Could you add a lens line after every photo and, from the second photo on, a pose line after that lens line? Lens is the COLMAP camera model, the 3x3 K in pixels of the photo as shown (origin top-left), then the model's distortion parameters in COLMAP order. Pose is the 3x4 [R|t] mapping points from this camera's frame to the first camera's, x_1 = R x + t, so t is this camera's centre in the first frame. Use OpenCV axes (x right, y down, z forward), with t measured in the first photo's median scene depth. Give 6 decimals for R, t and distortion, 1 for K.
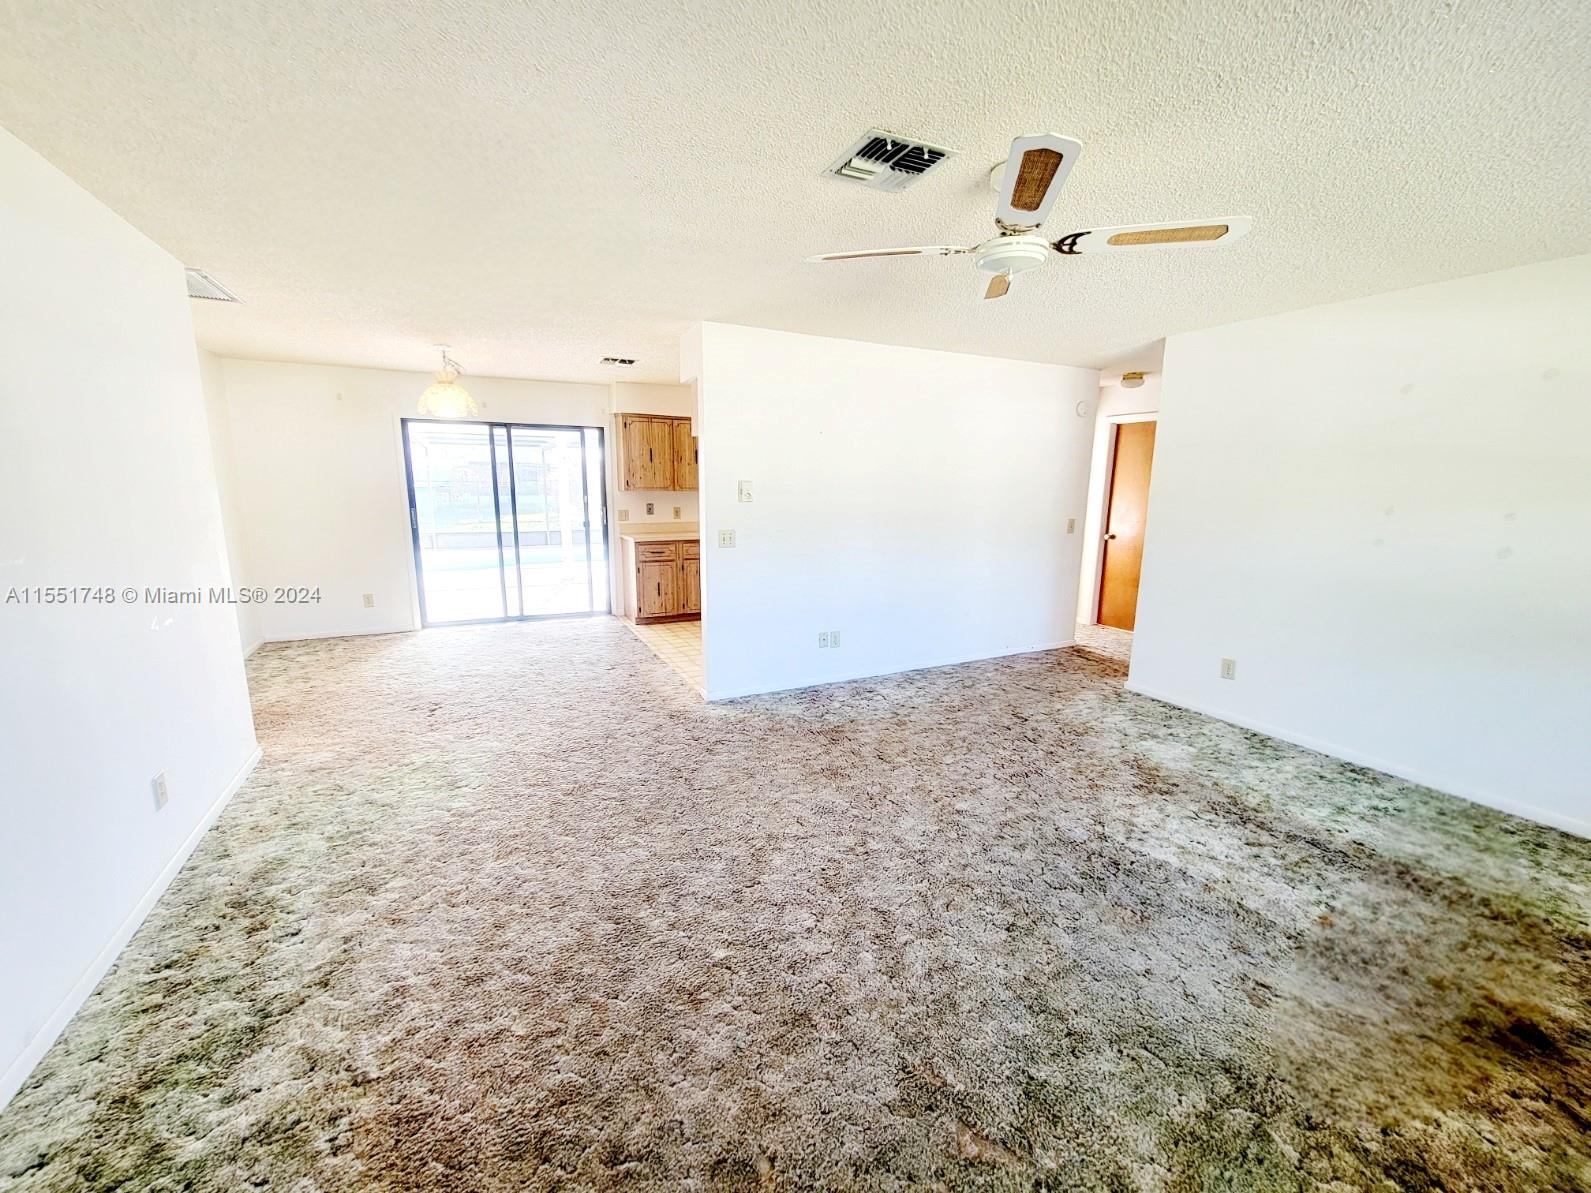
lens RADIAL K [[647.4, 0, 783.3], [0, 647.4, 600.8], [0, 0, 1]] dist [0.003981, 0.000200]
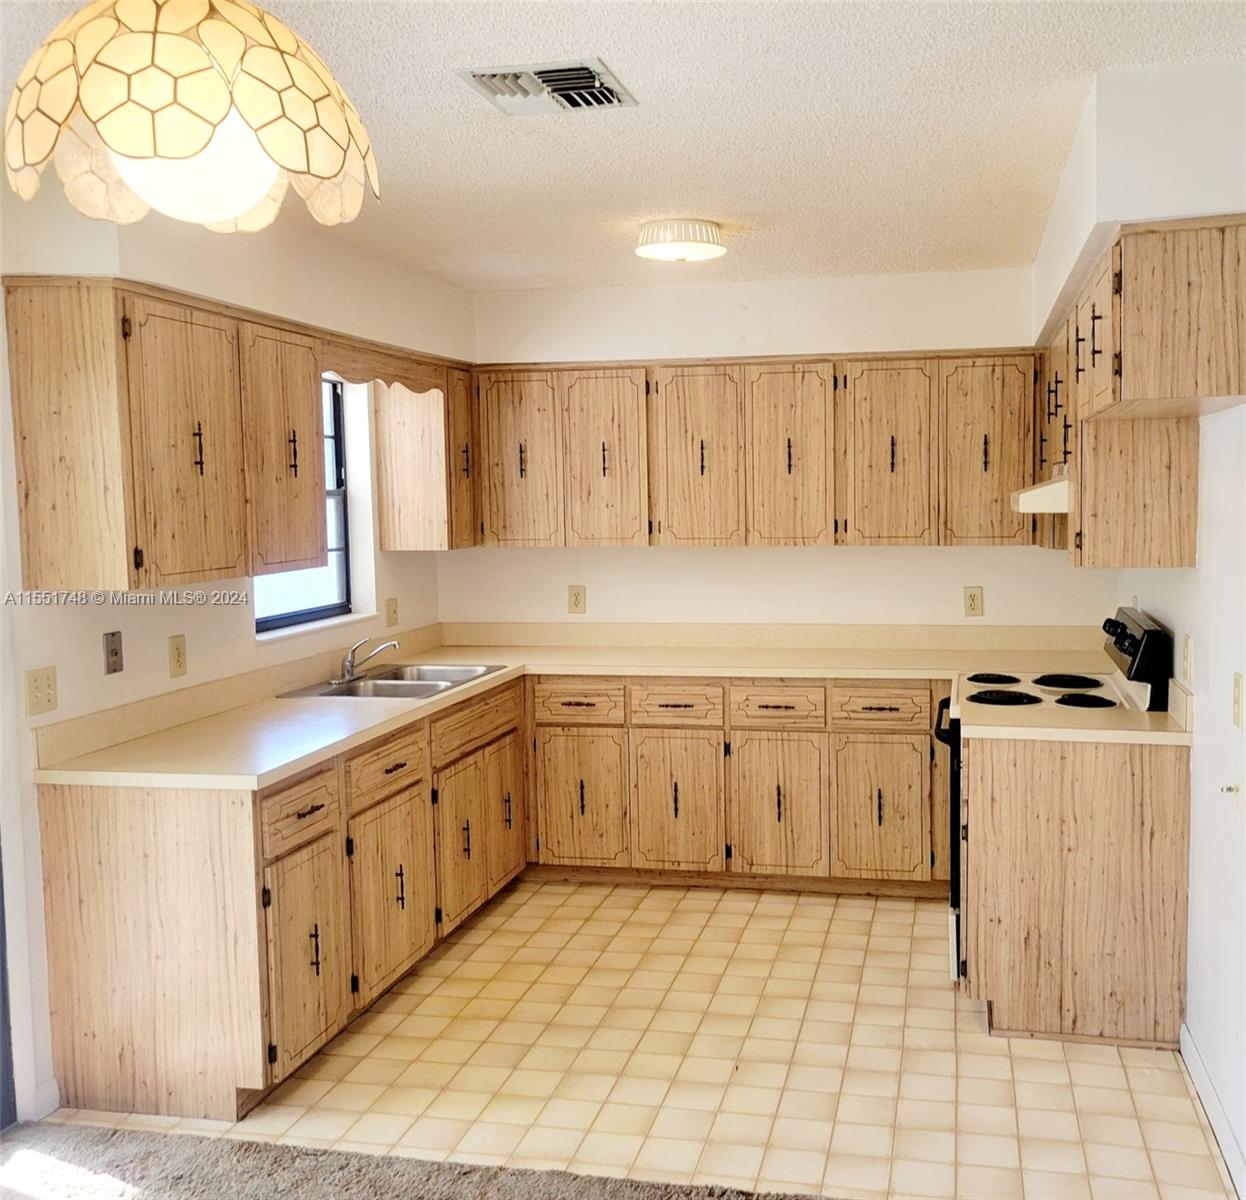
lens RADIAL K [[1306.6, 0, 795.9], [0, 1306.6, 578.6], [0, 0, 1]] dist [0.041253, 0.000000]
pose [[0.612744, -0.073853, 0.786823, -0.504827], [0.164870, 0.985662, -0.035877, -0.120353], [-0.772892, 0.151707, 0.616135, 0.519712]]
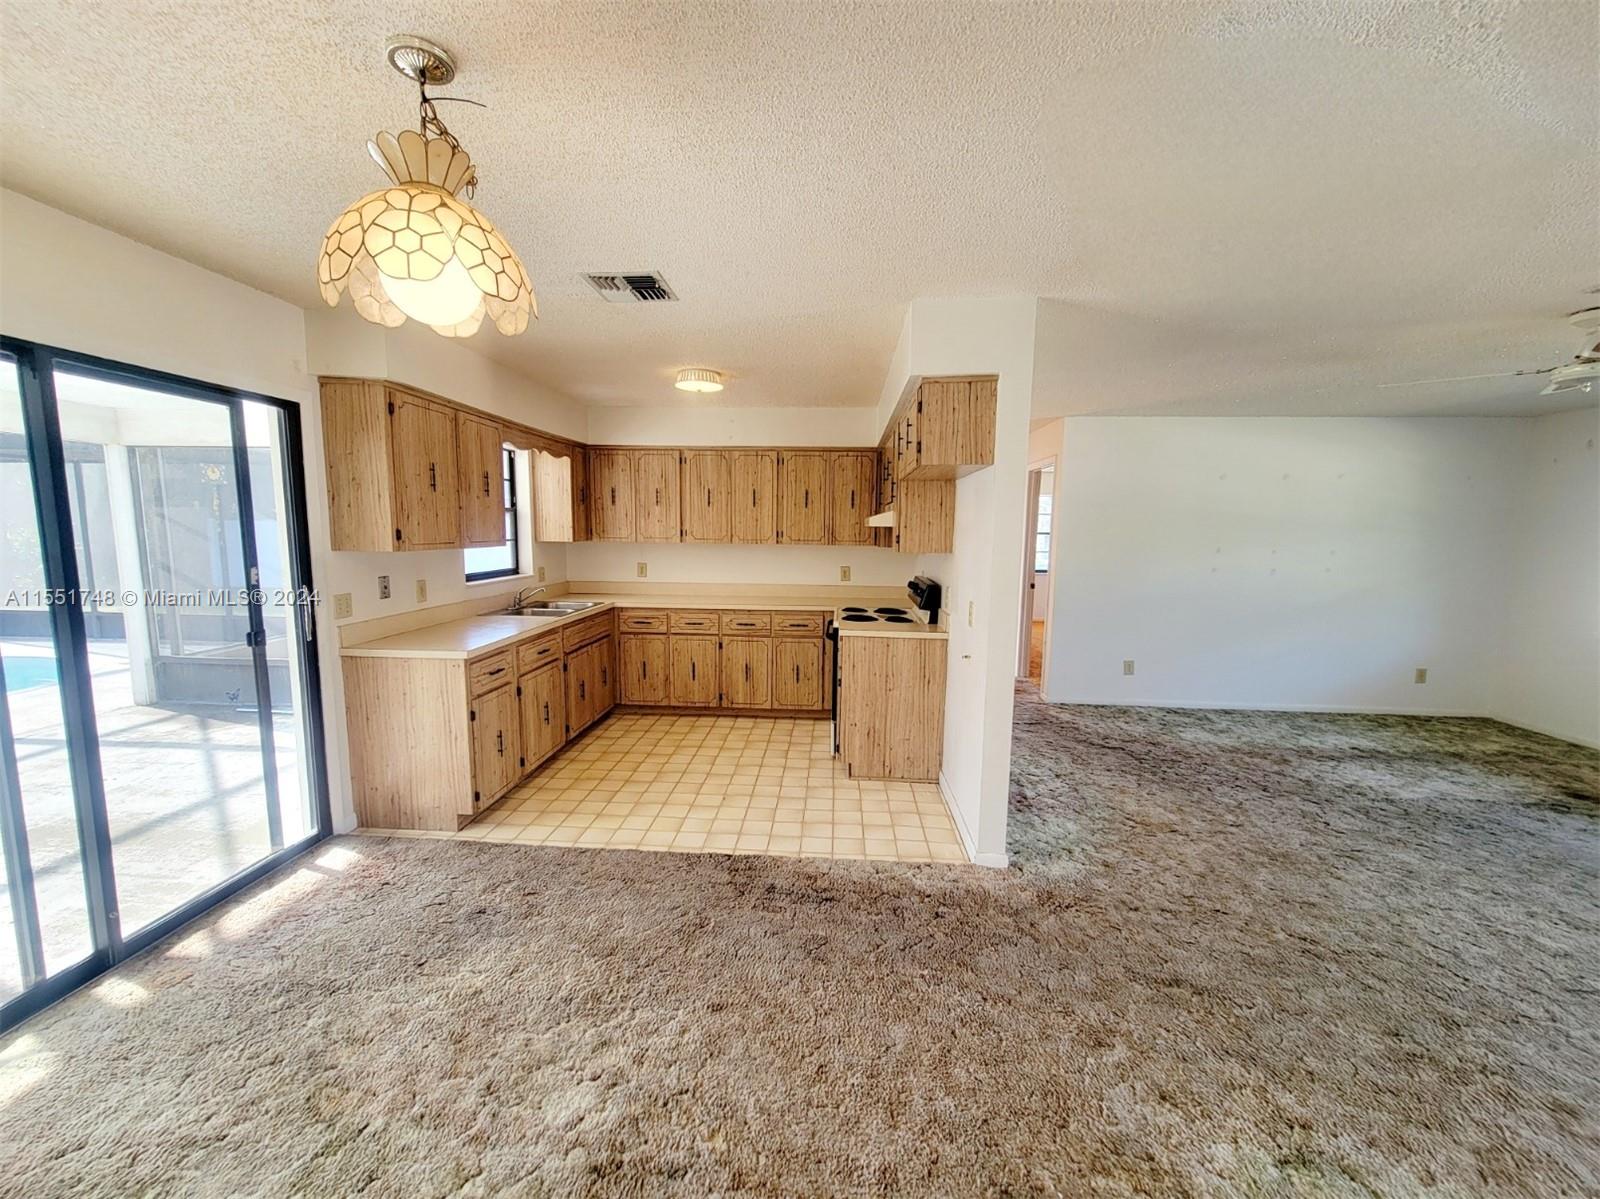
lens RADIAL K [[651.0, 0, 847.4], [0, 651.0, 595.7], [0, 0, 1]] dist [0.003981, 0.000200]
pose [[0.497964, -0.096493, 0.861813, -0.504744], [0.149946, 0.988402, 0.024027, -0.107742], [-0.854136, 0.117260, 0.506657, 0.524500]]
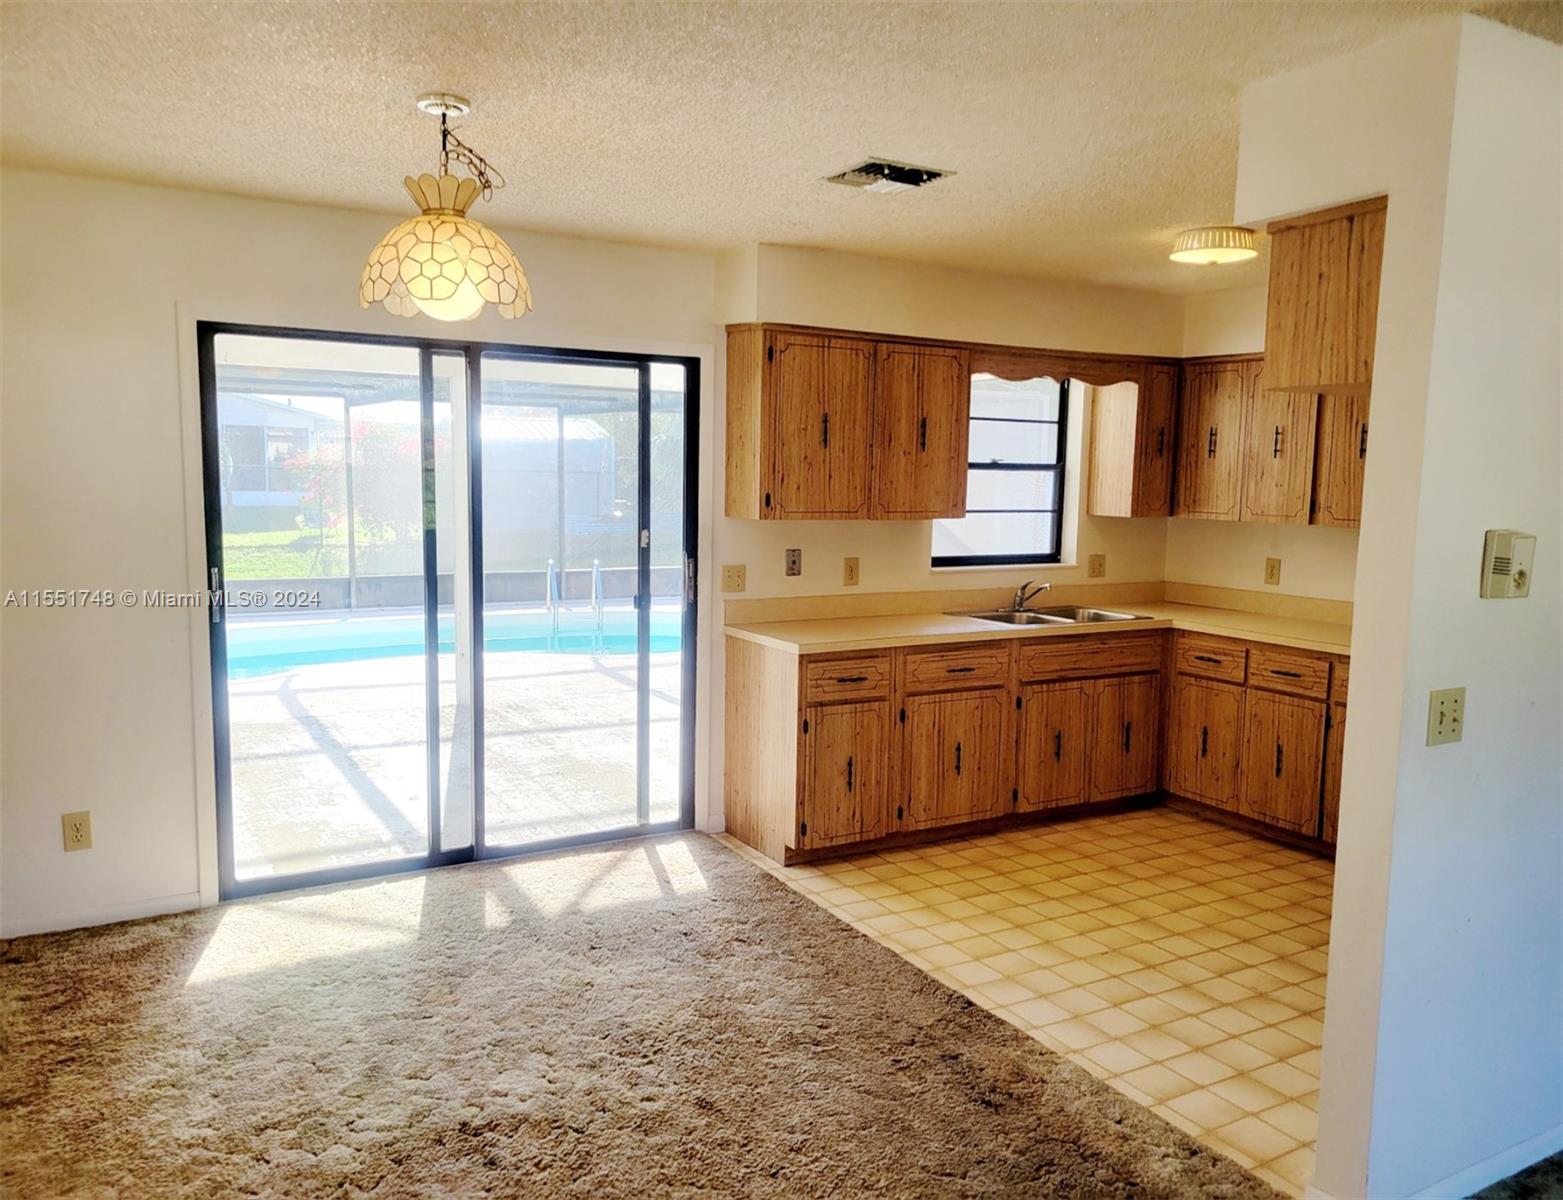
lens RADIAL K [[1196.3, 0, 770.8], [0, 1196.3, 585.5], [0, 0, 1]] dist [0.053338, -0.013701]
pose [[0.996843, 0.002446, 0.079363, -0.308478], [0.004026, 0.996682, -0.081298, -0.075217], [-0.079299, 0.081361, 0.993525, 0.299028]]
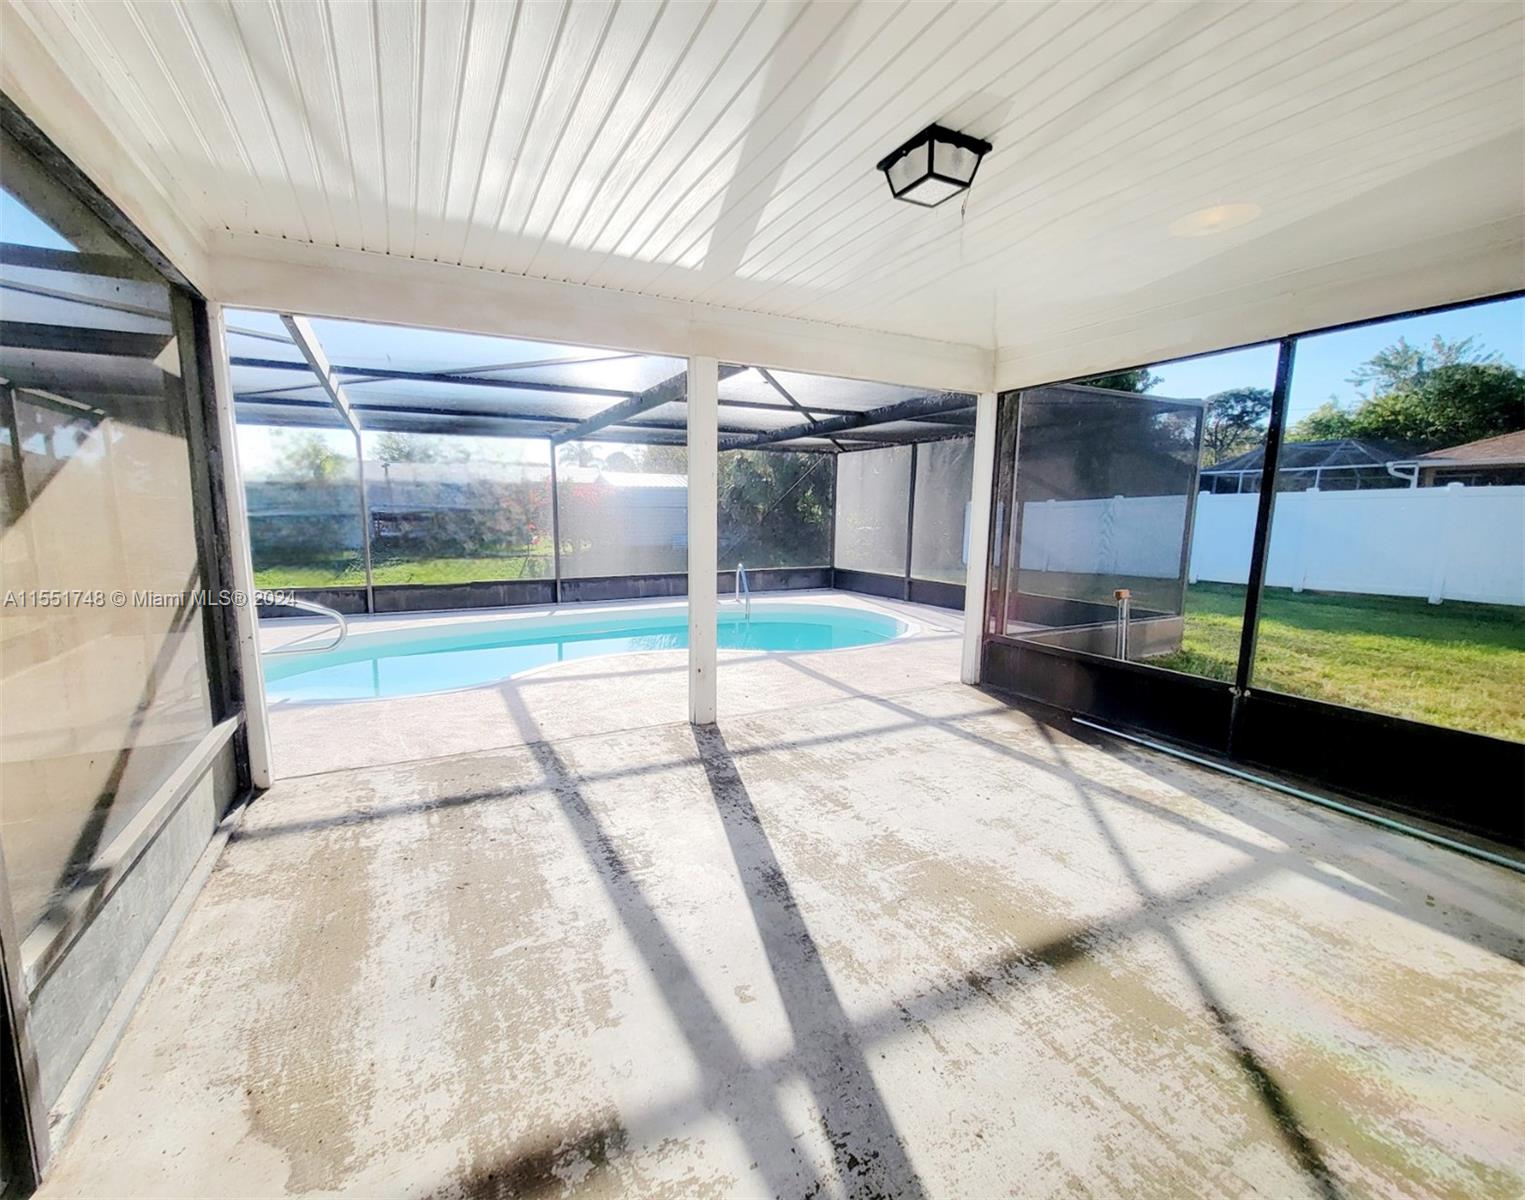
lens RADIAL K [[718.3, 0, 754.4], [0, 718.3, 599.0], [0, 0, 1]] dist [-0.001866, -0.000019]
pose [[0.999528, -0.008231, 0.029601, -0.522667], [0.009691, 0.998727, -0.049501, -0.151116], [-0.029155, 0.049765, 0.998335, 0.961355]]
